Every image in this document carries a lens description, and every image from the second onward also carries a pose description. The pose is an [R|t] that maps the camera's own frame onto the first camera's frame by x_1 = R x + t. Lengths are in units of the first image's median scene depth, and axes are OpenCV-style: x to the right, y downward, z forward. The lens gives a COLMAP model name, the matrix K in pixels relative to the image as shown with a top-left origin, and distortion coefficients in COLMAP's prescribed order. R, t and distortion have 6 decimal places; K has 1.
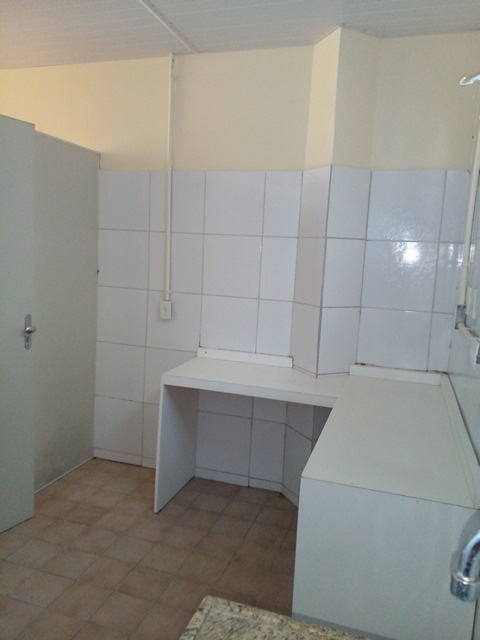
lens RADIAL K [[515.4, 0, 240.0], [0, 515.4, 320.0], [0, 0, 1]] dist [0.062721, -0.090747]
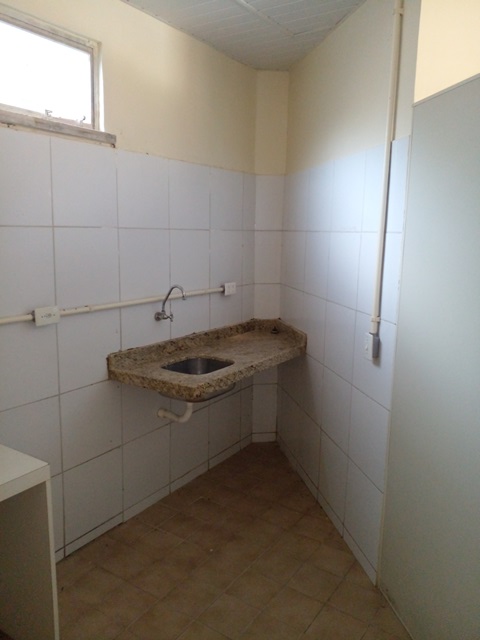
lens RADIAL K [[515.4, 0, 240.0], [0, 515.4, 320.0], [0, 0, 1]] dist [0.062721, -0.090747]
pose [[0.282273, -0.205442, 0.937078, -0.752935], [0.137468, 0.975382, 0.172431, -0.125534], [-0.949434, 0.080145, 0.303566, 0.507265]]
